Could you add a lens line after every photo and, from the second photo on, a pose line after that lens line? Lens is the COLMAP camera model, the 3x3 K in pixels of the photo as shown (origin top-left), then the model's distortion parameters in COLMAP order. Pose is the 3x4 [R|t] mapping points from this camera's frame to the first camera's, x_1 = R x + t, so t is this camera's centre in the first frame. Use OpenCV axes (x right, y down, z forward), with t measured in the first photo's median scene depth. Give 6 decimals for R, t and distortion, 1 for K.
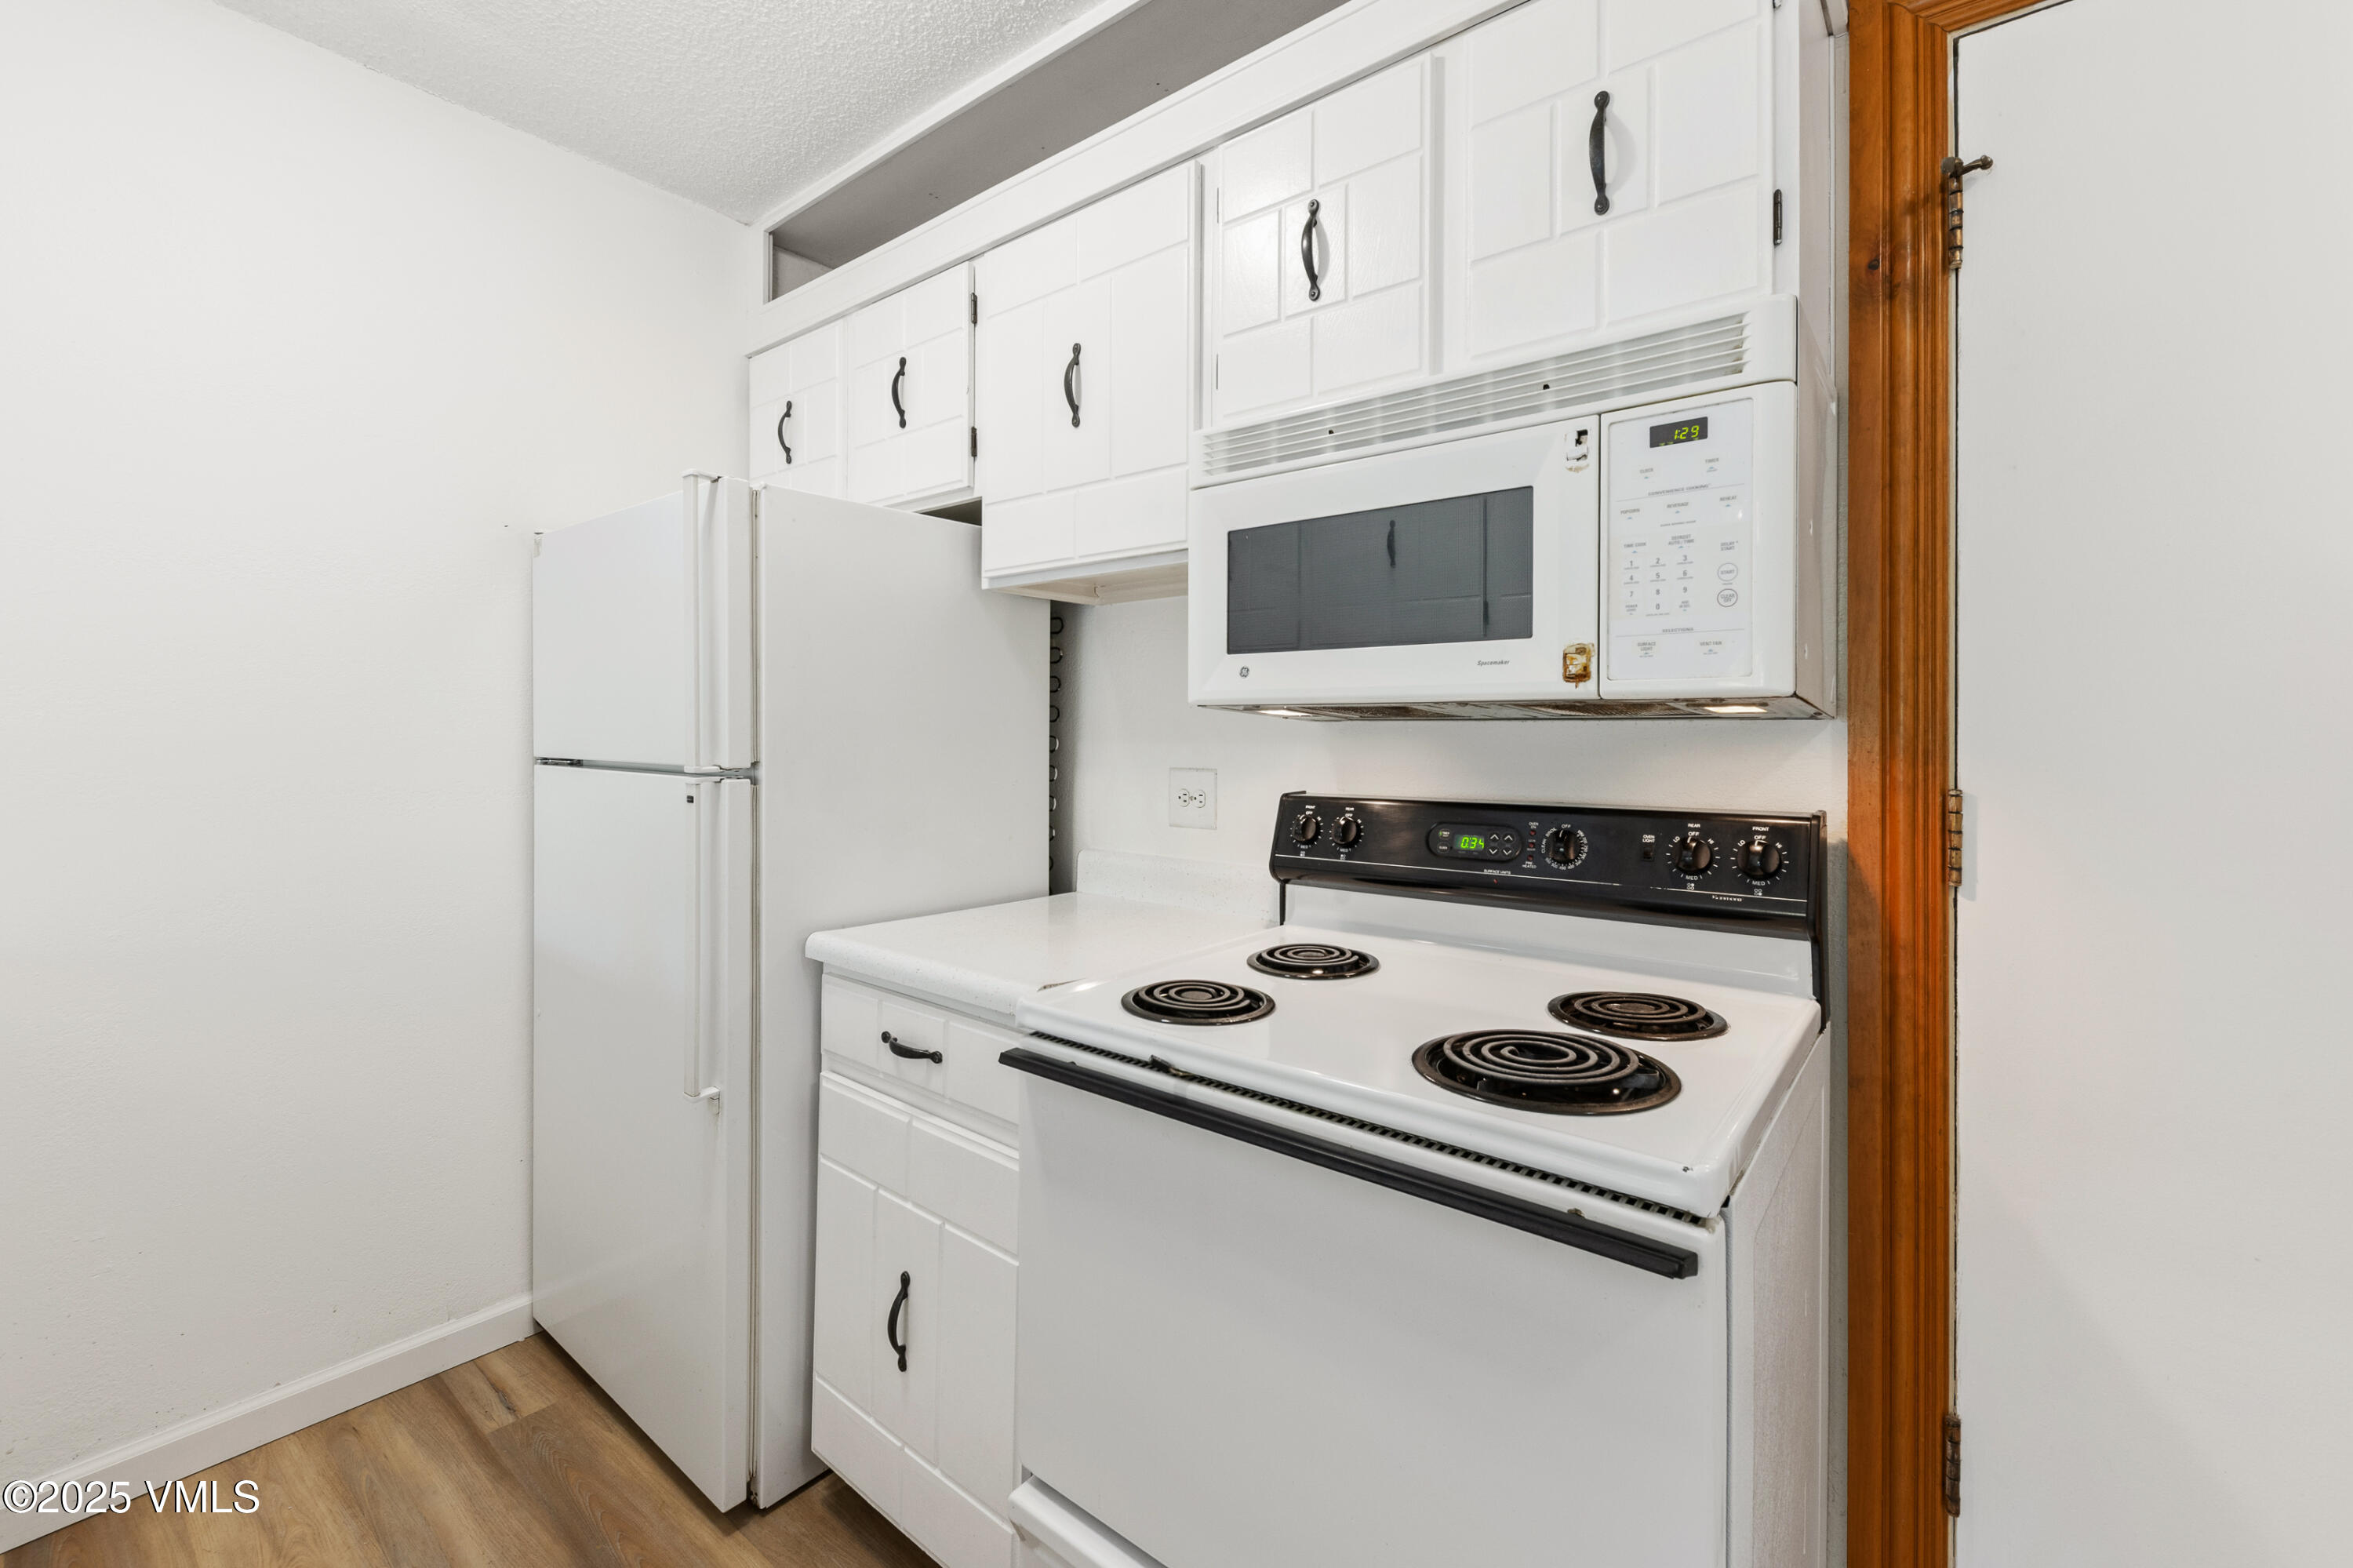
lens RADIAL K [[993.9, 0, 1187.7], [0, 993.9, 726.0], [0, 0, 1]] dist [0.015537, -0.011472]
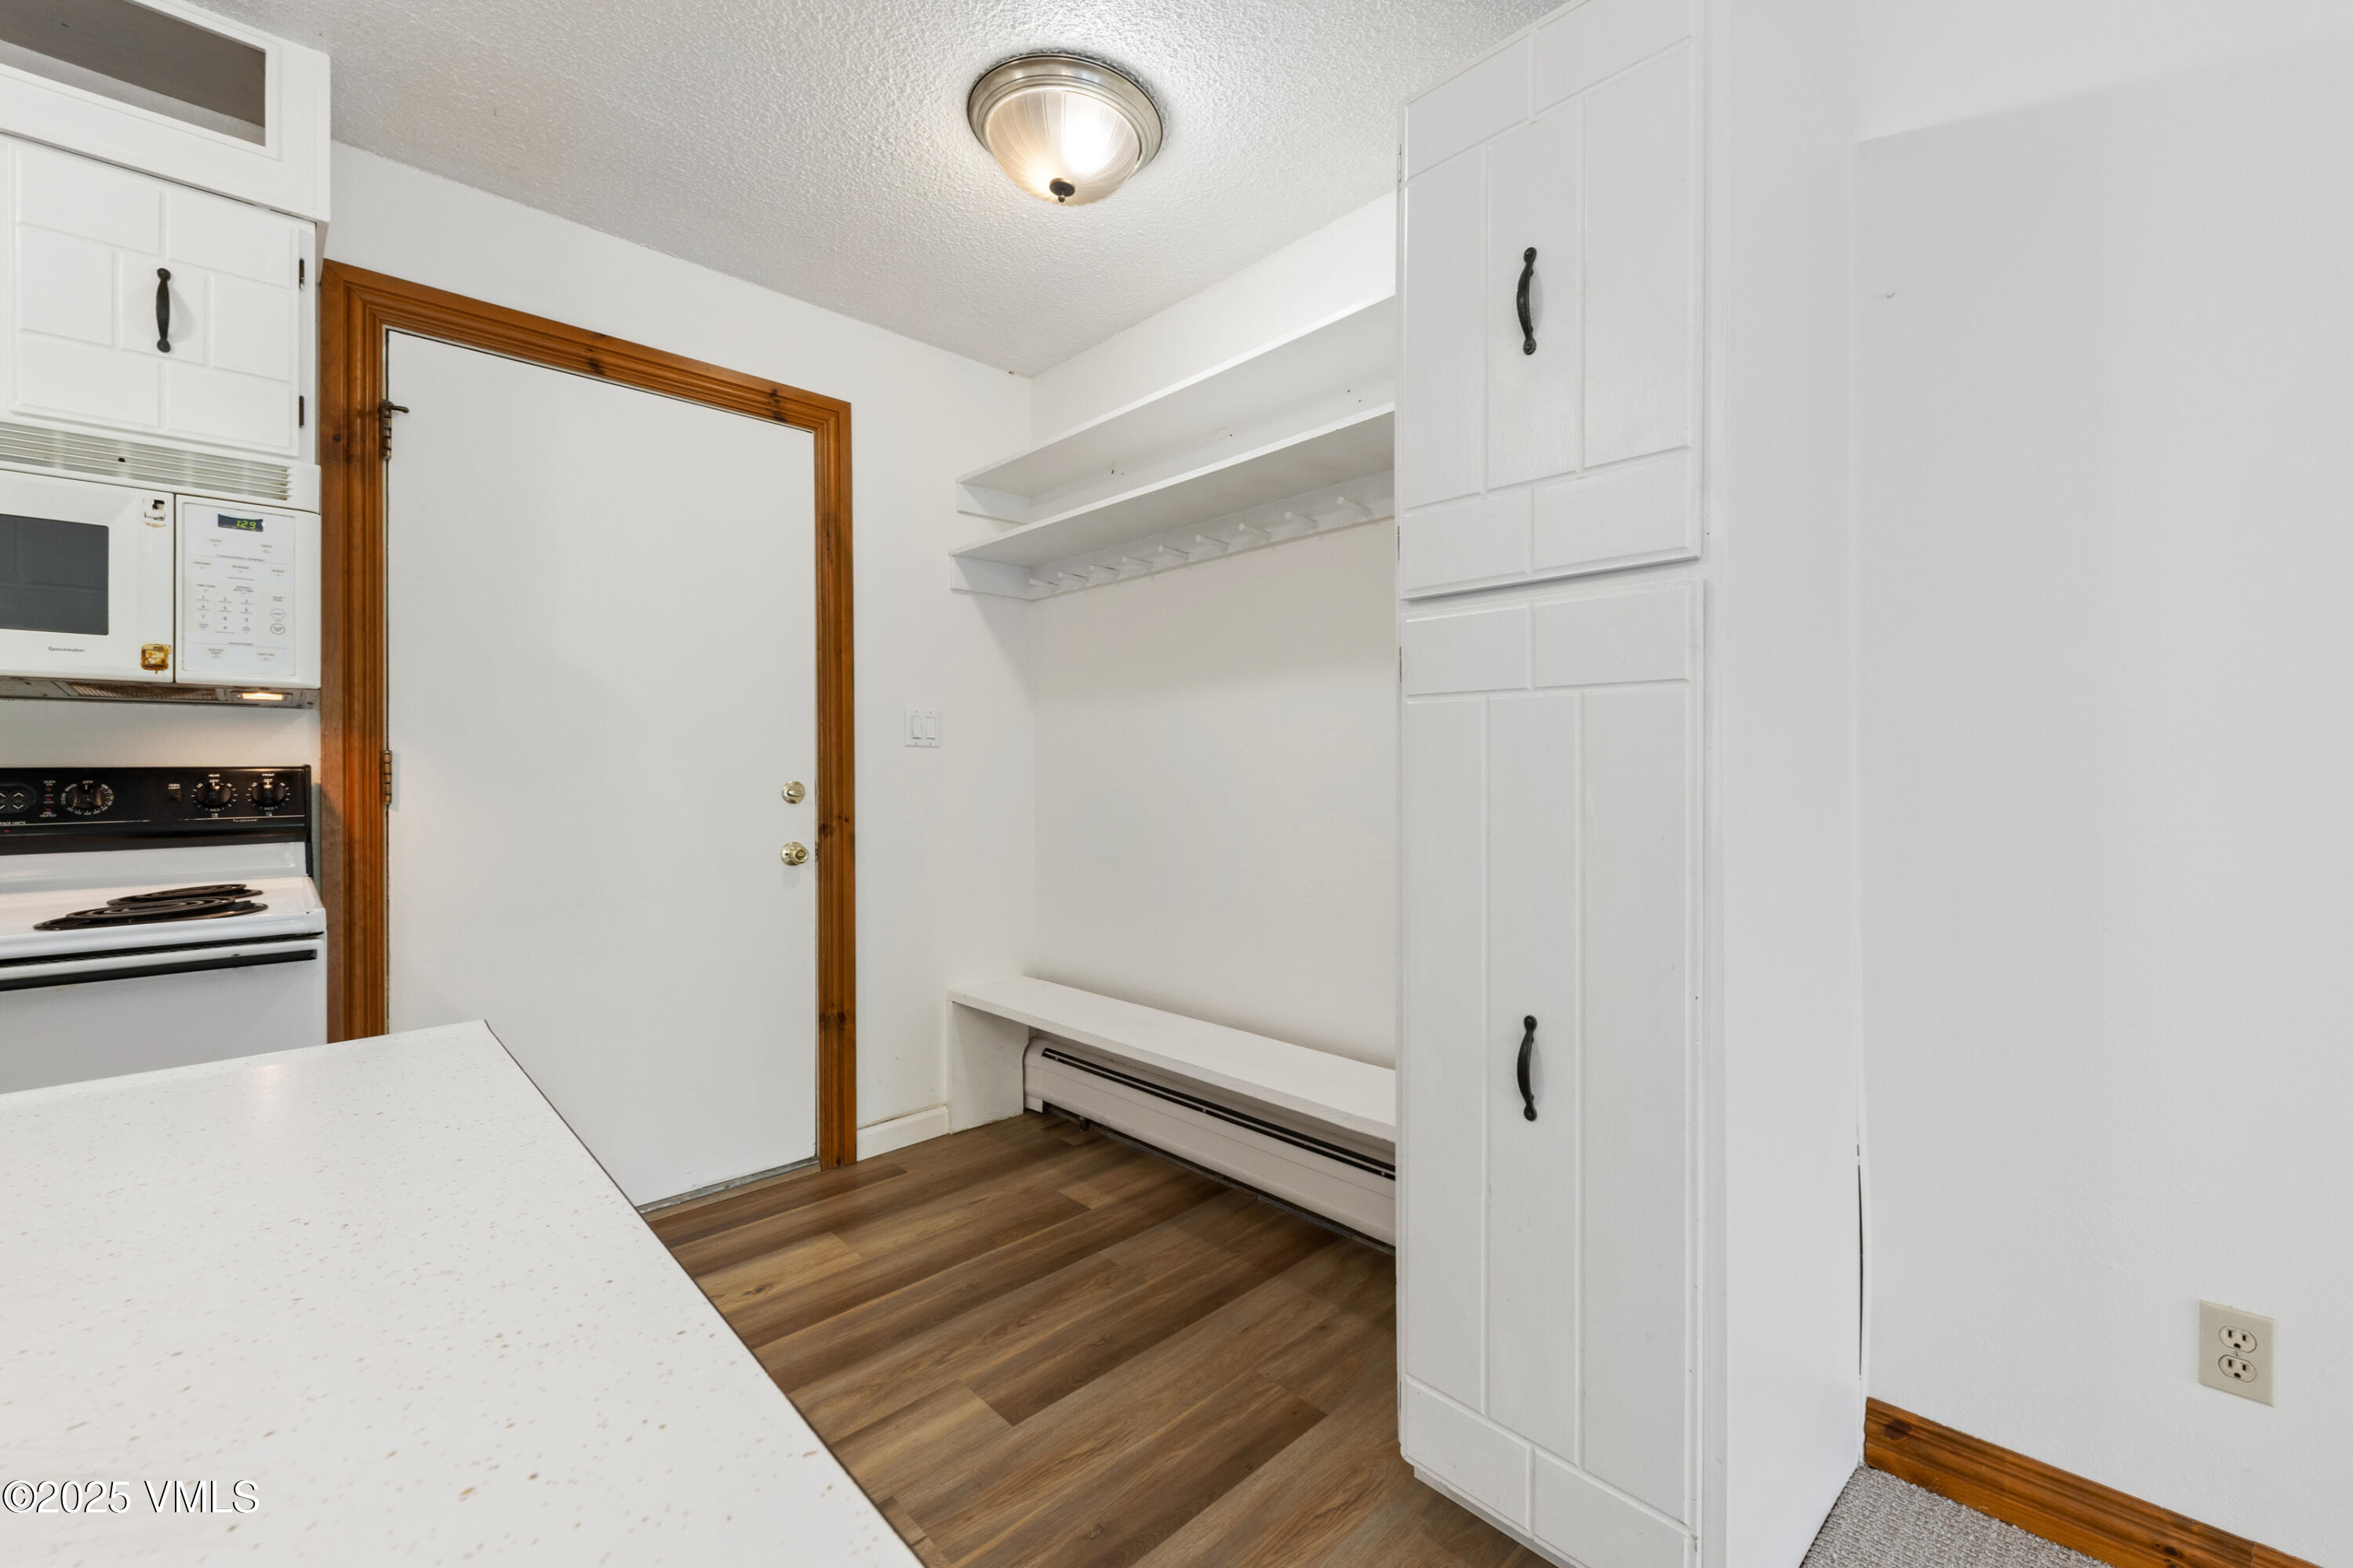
lens RADIAL K [[955.6, 0, 1189.6], [0, 955.6, 772.9], [0, 0, 1]] dist [0.016303, -0.010151]
pose [[0.124963, -0.007787, 0.992131, -0.744992], [-0.003909, 0.999958, 0.008341, 0.081201], [-0.992154, -0.004921, 0.124927, -0.627492]]
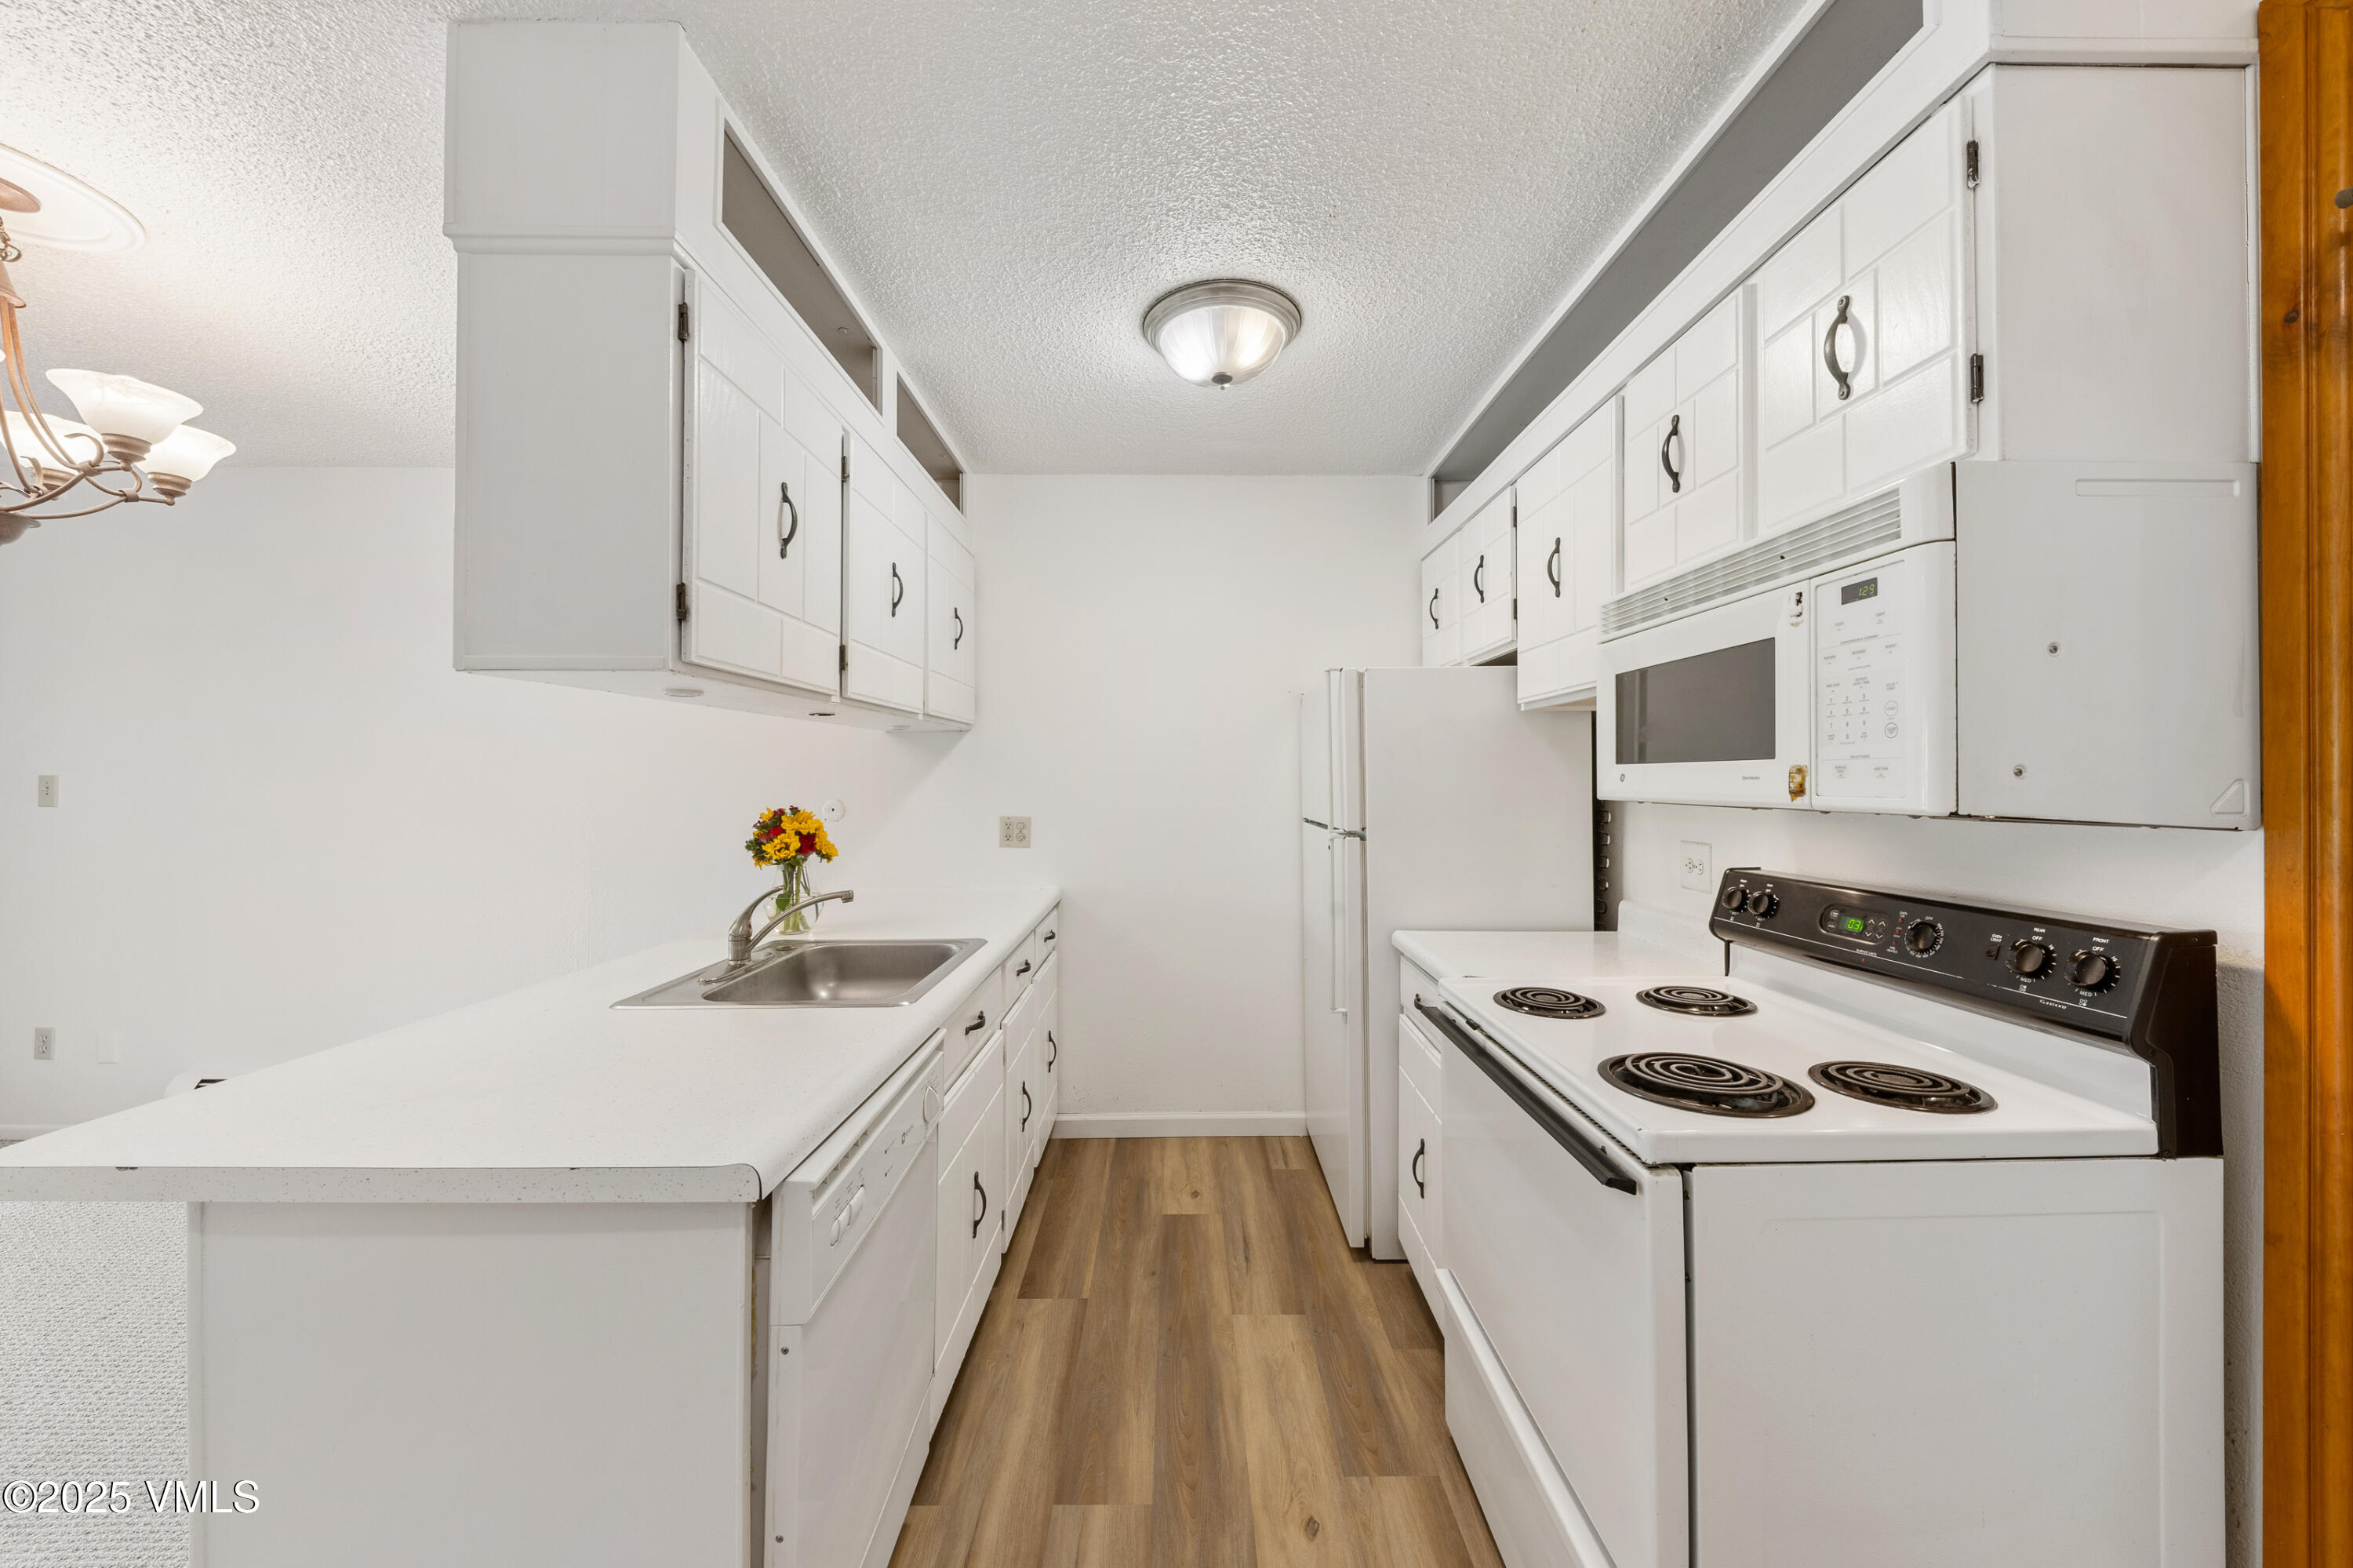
lens RADIAL K [[846.4, 0, 1176.5], [0, 846.4, 784.0], [0, 0, 1]] dist [0.000890, -0.001248]
pose [[0.628343, -0.002985, -0.777931, 0.649366], [0.010646, 0.999932, 0.004762, -0.065037], [0.777864, -0.011274, 0.628332, -0.234605]]
